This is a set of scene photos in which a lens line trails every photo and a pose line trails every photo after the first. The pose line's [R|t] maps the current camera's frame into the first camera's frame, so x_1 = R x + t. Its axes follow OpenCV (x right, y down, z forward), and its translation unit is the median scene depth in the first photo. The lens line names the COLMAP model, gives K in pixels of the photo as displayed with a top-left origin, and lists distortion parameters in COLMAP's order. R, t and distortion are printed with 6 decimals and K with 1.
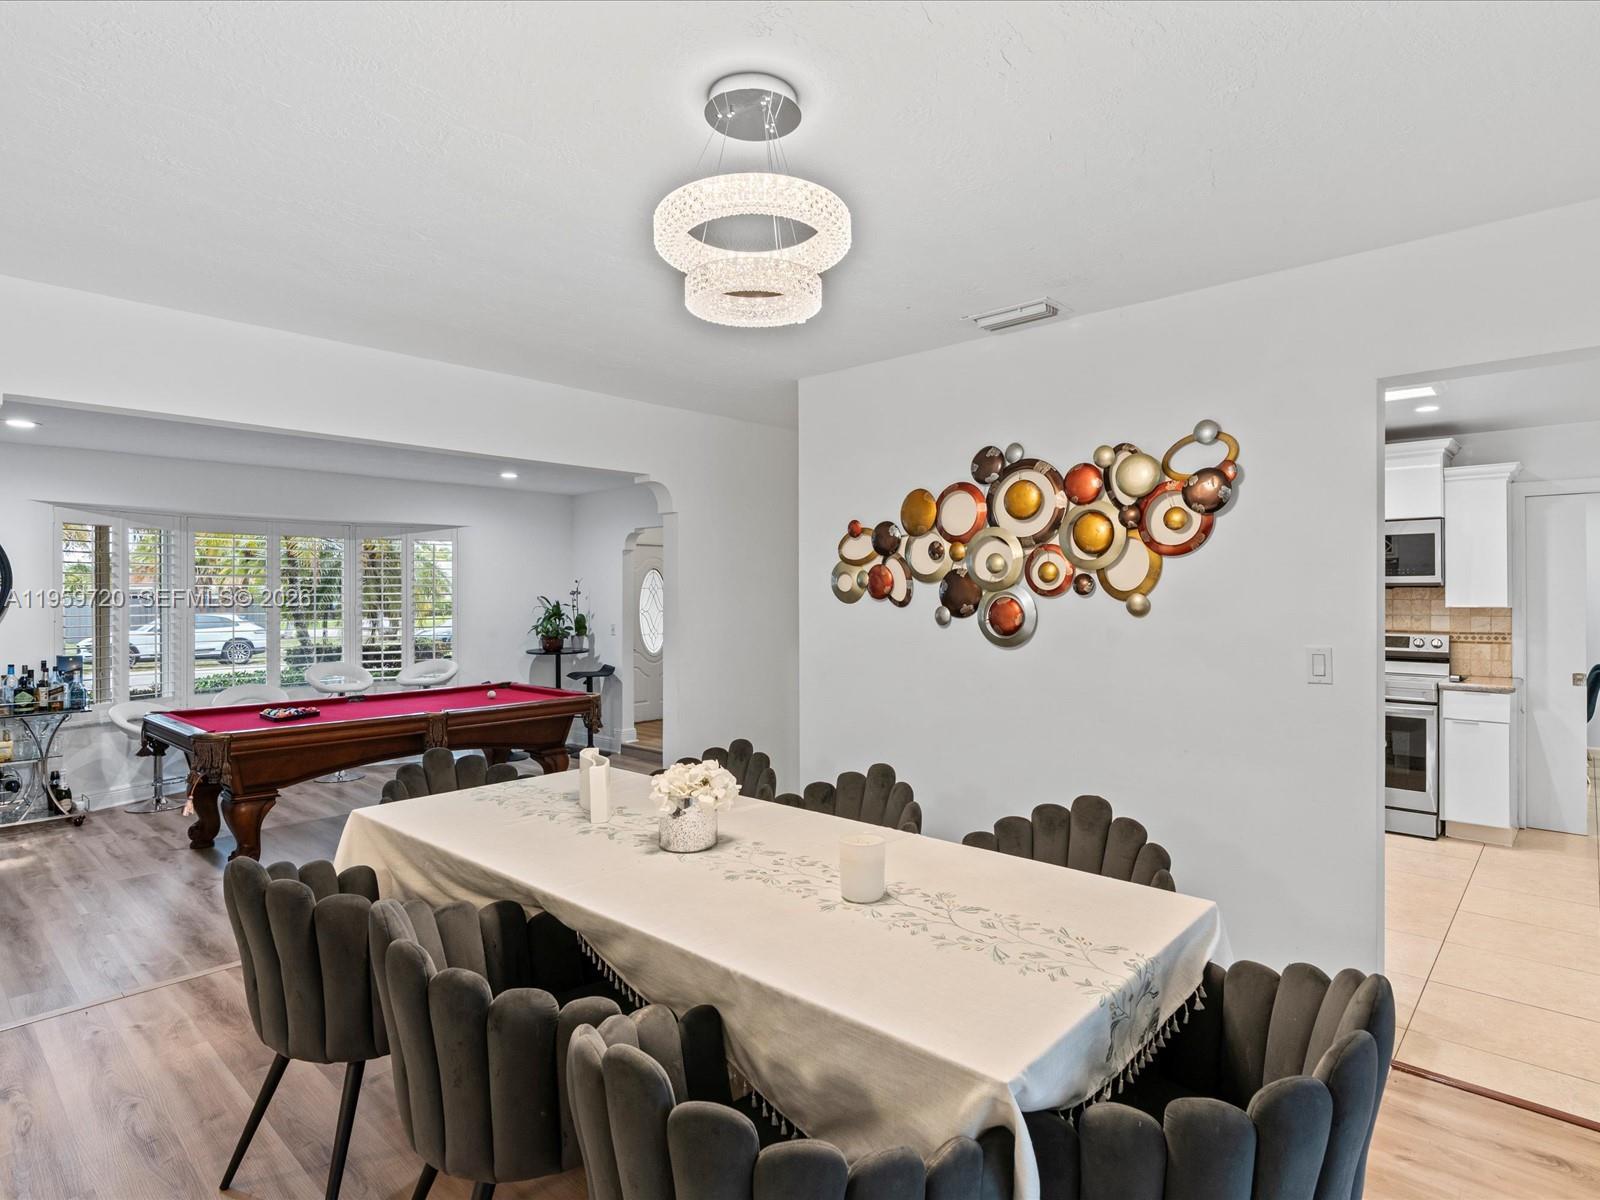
lens RADIAL K [[854.3, 0, 796.8], [0, 854.3, 596.4], [0, 0, 1]] dist [-0.012333, 0.000872]
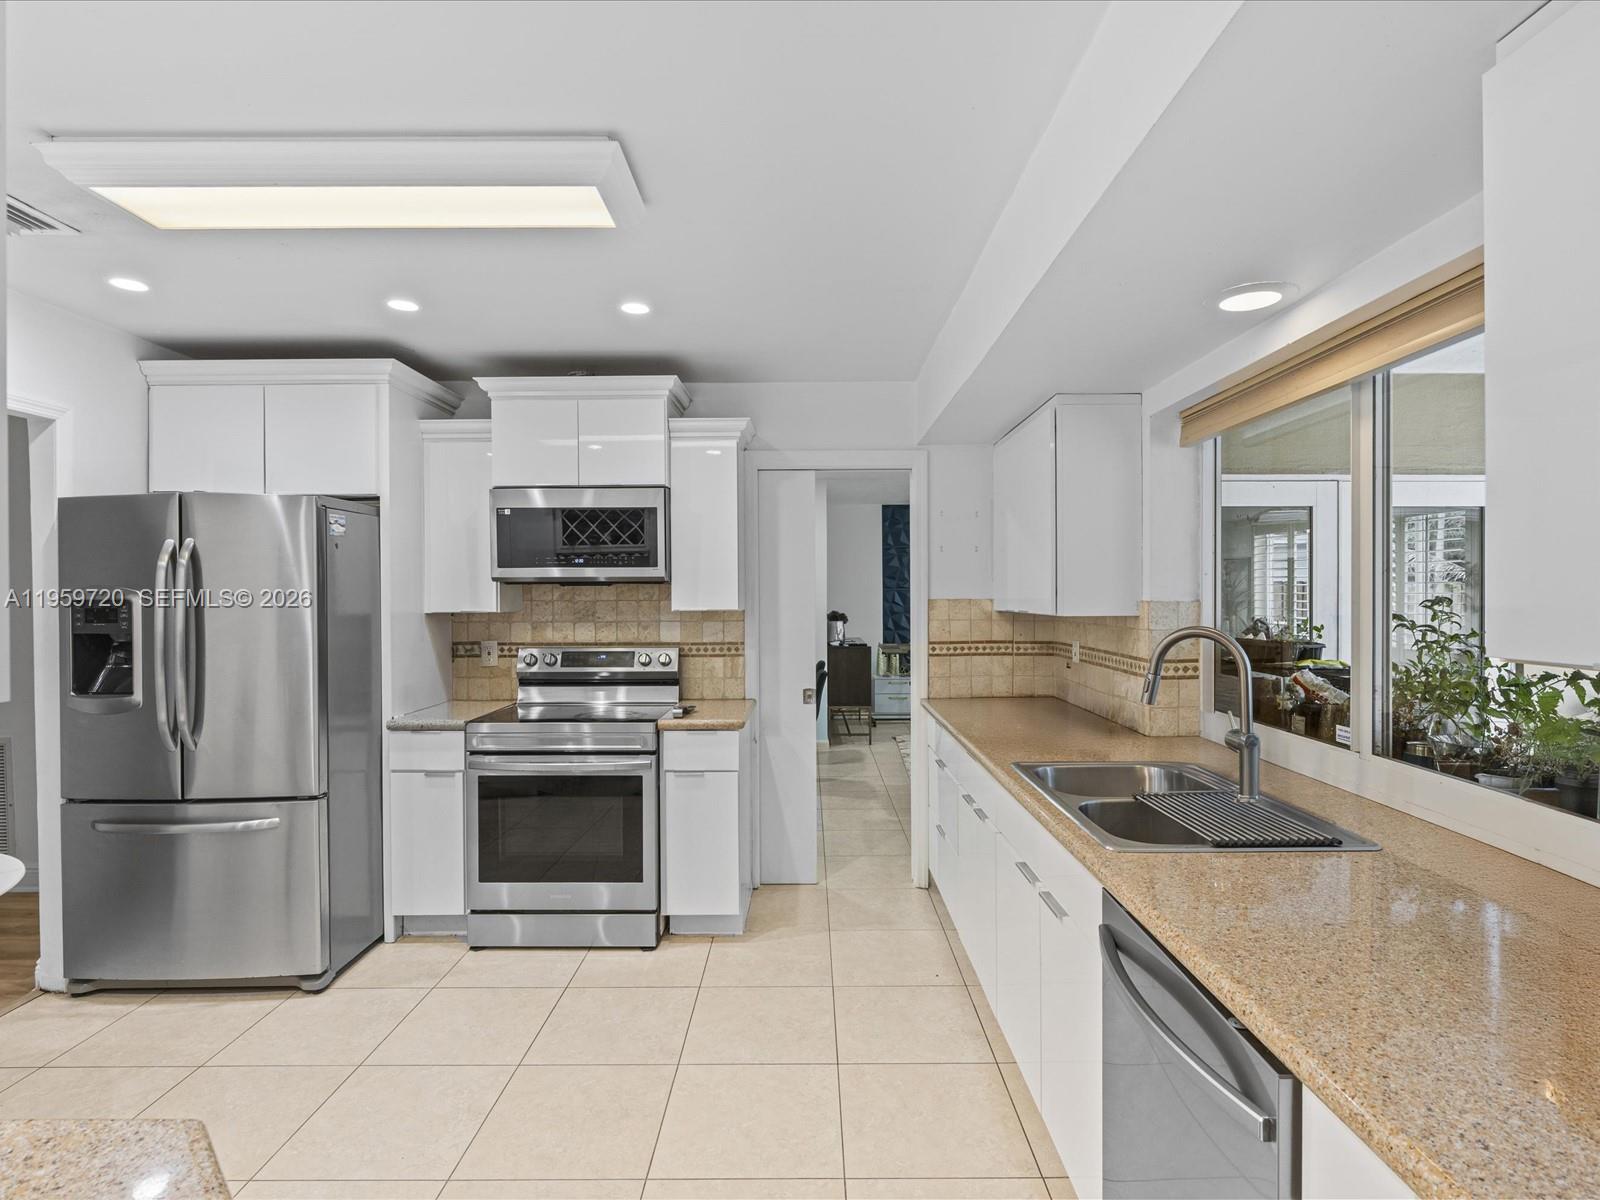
lens RADIAL K [[854.3, 0, 799.9], [0, 854.3, 595.4], [0, 0, 1]] dist [-0.012333, 0.000872]
pose [[0.738392, -0.004903, 0.674354, 0.354327], [0.002466, 0.999987, 0.004571, -0.003603], [-0.674367, -0.001712, 0.738394, 0.387967]]
